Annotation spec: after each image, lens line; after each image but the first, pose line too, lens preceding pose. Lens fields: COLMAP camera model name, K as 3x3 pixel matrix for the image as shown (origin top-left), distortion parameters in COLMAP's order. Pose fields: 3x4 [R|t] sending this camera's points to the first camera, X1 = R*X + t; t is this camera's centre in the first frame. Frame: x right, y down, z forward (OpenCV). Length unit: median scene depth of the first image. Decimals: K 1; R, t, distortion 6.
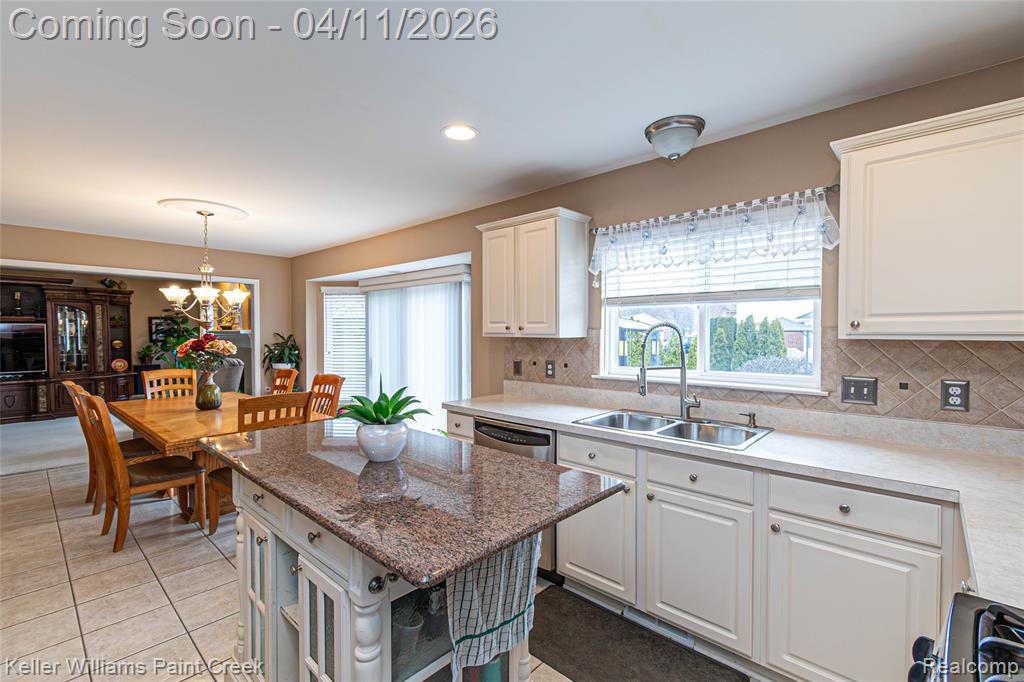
lens RADIAL K [[454.7, 0, 508.0], [0, 454.7, 344.6], [0, 0, 1]] dist [0.001998, -0.000337]
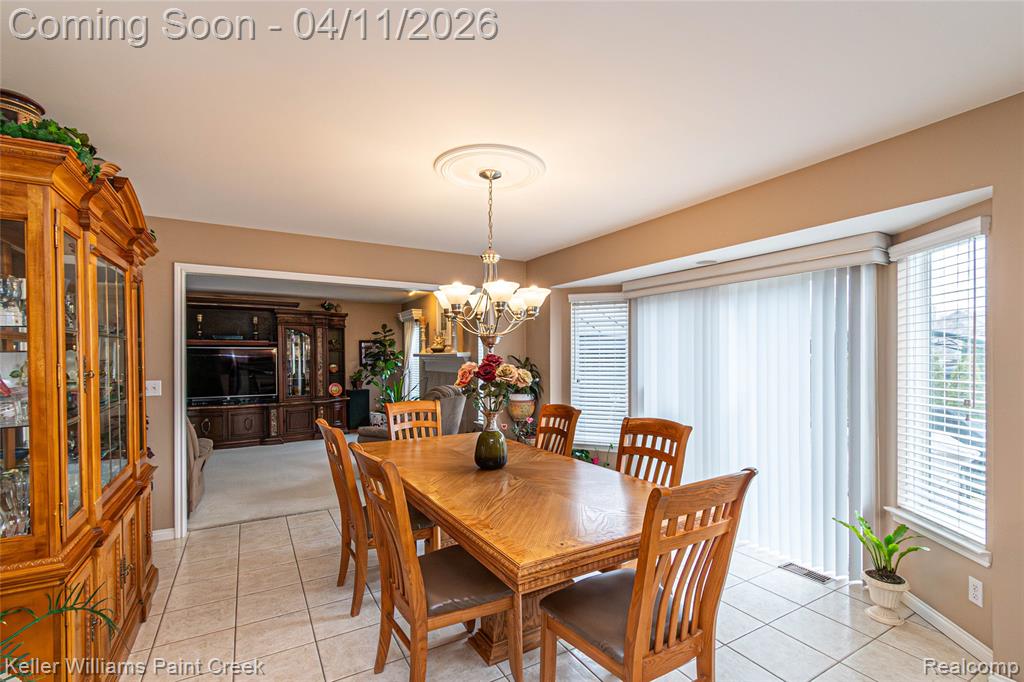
lens RADIAL K [[463.5, 0, 511.8], [0, 463.5, 360.9], [0, 0, 1]] dist [0.003141, 0.000246]
pose [[0.954252, -0.001908, -0.298997, -0.271058], [-0.003020, 0.999867, -0.016016, -0.002630], [0.298987, 0.016187, 0.954120, 0.226525]]
